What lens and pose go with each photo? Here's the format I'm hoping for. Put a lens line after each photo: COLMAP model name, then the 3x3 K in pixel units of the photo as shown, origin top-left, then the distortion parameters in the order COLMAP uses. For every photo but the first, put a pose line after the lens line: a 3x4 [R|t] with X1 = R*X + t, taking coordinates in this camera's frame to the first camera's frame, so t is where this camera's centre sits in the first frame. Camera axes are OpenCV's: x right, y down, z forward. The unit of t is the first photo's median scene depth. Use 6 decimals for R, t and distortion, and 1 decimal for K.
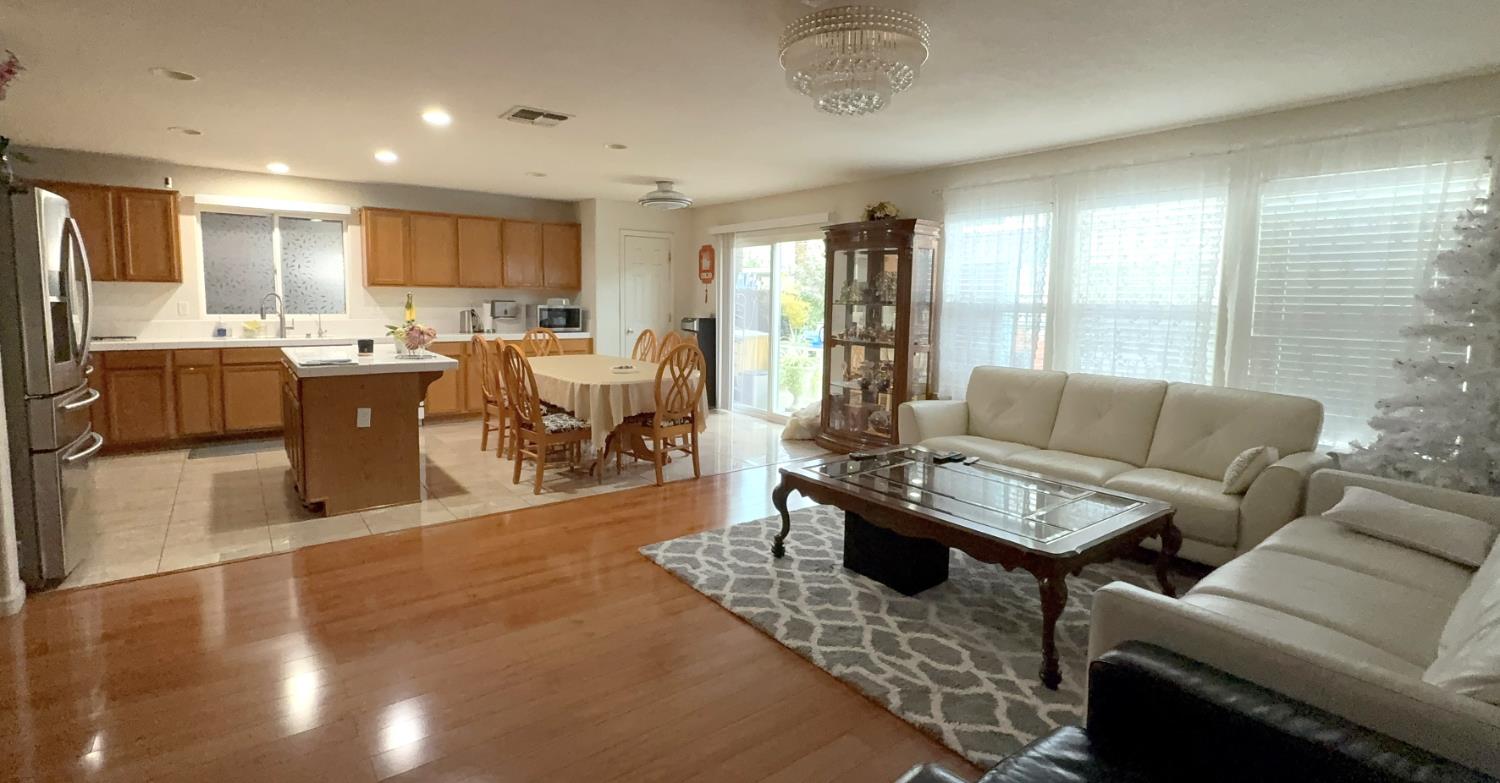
lens RADIAL K [[676.6, 0, 751.2], [0, 676.6, 355.4], [0, 0, 1]] dist [0.000965, 0.000174]
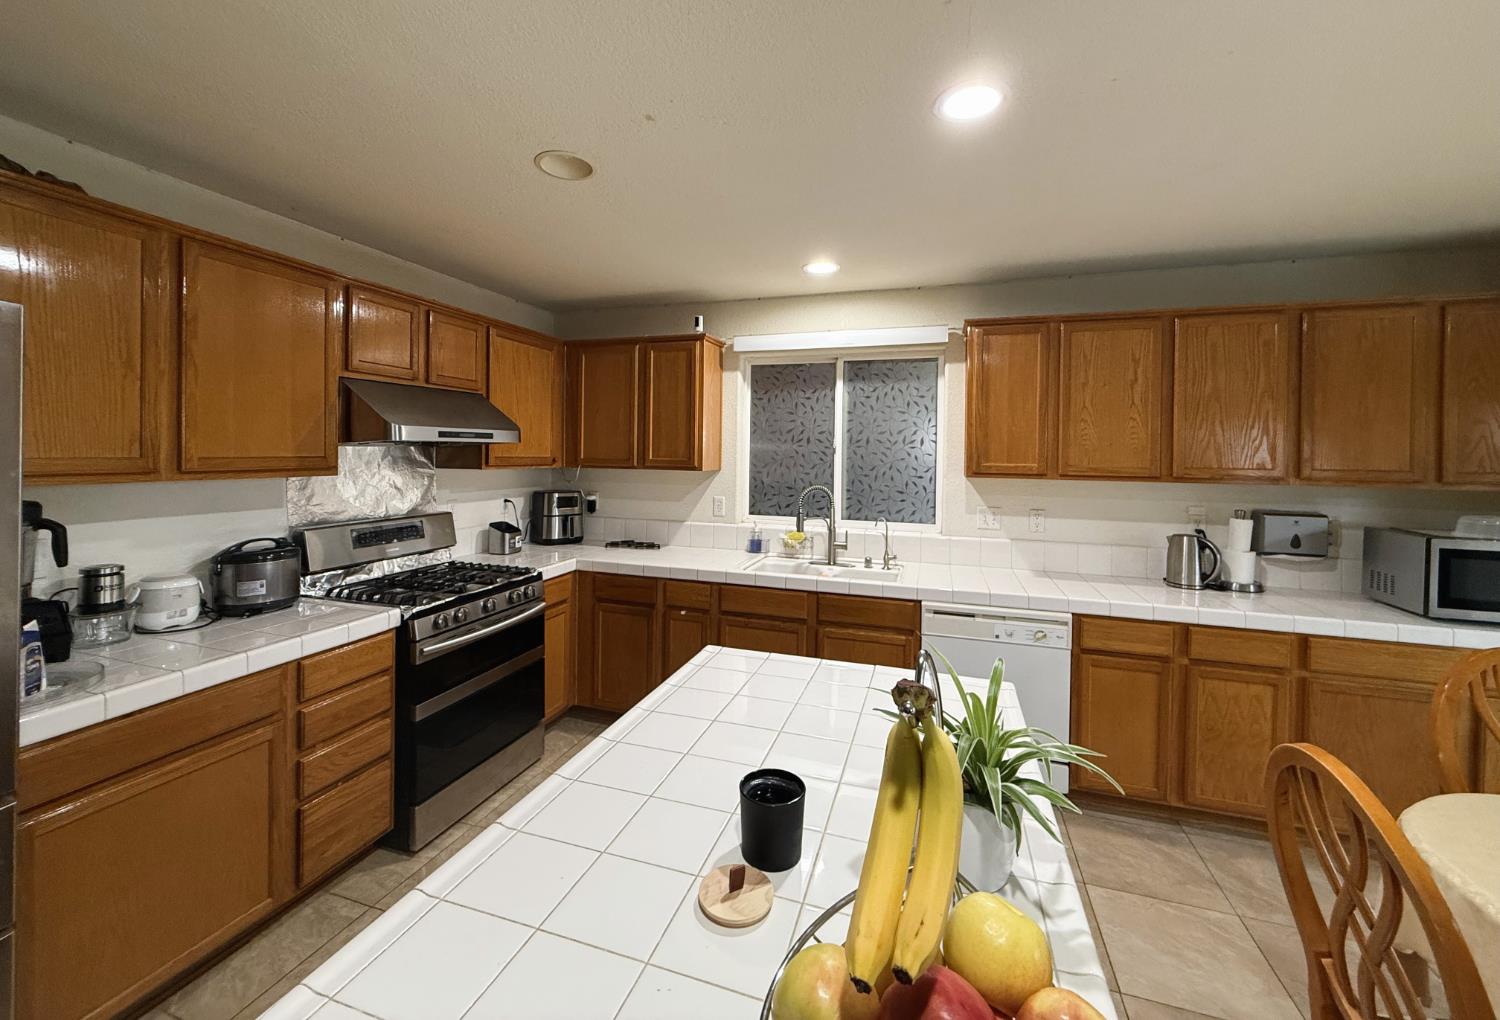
lens RADIAL K [[600.5, 0, 747.3], [0, 600.5, 454.5], [0, 0, 1]] dist [0.001632, 0.000107]
pose [[0.560728, -0.004560, -0.827987, -0.294534], [-0.078308, 0.995211, -0.058513, -0.081716], [0.824289, 0.097648, 0.557686, 0.626701]]
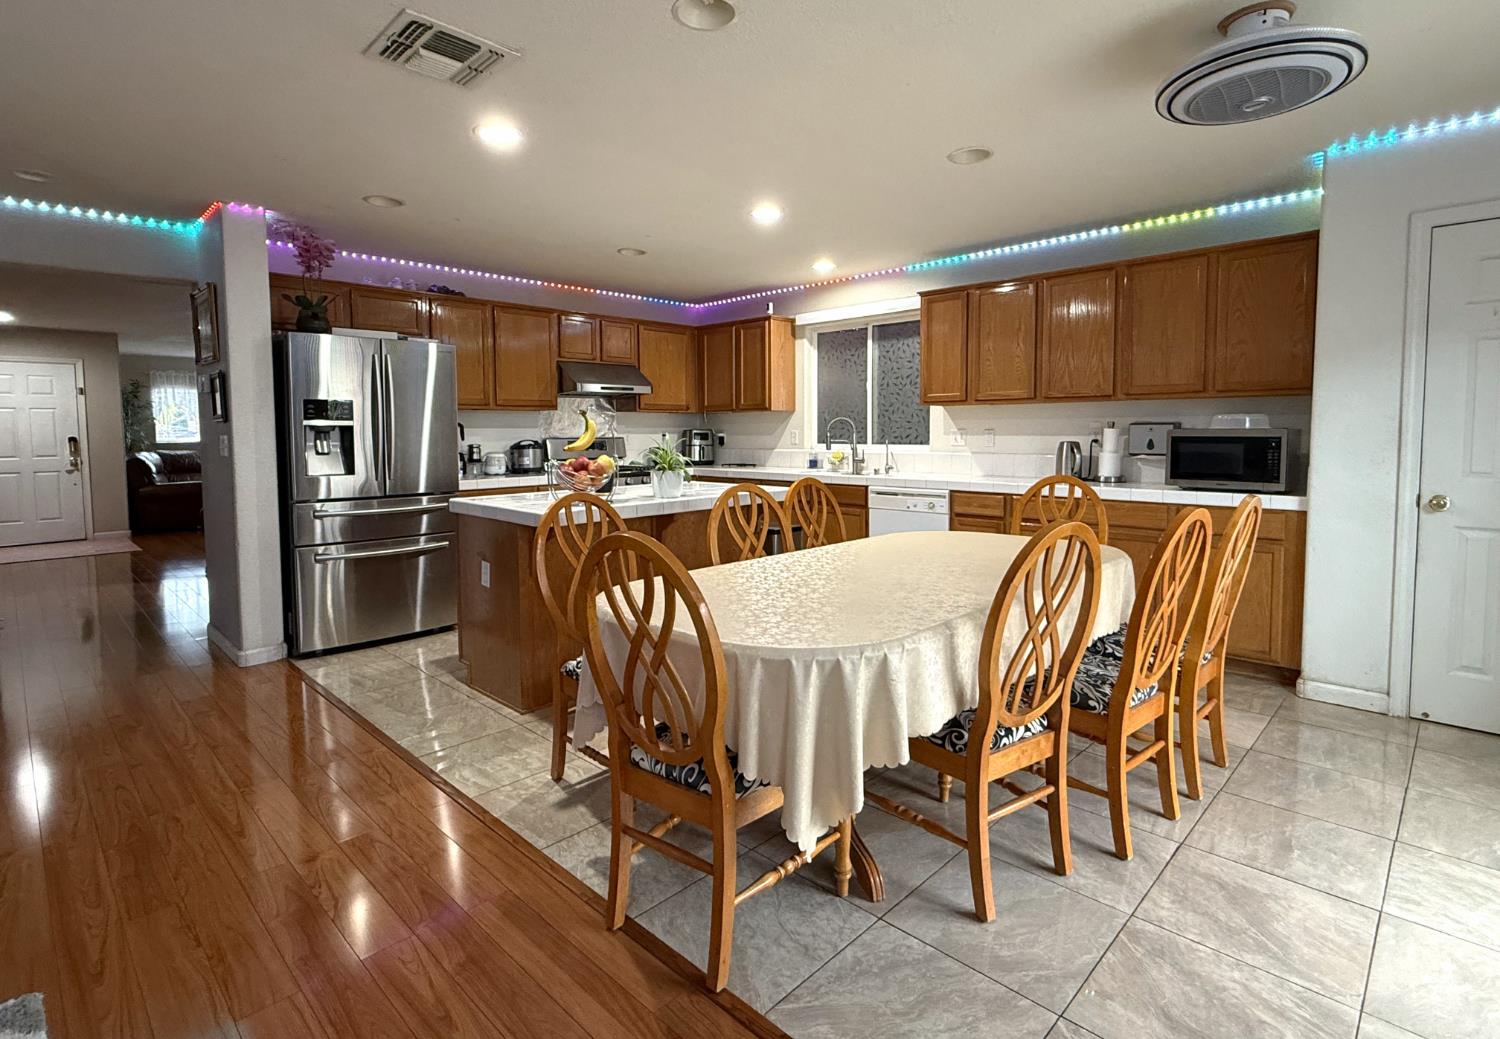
lens RADIAL K [[742.8, 0, 748.0], [0, 742.8, 473.5], [0, 0, 1]] dist [0.001337, 0.000048]
pose [[0.136234, 0.040023, -0.989868, 0.176991], [-0.079849, 0.996376, 0.029296, -0.040853], [0.987454, 0.075049, 0.138936, 0.731503]]
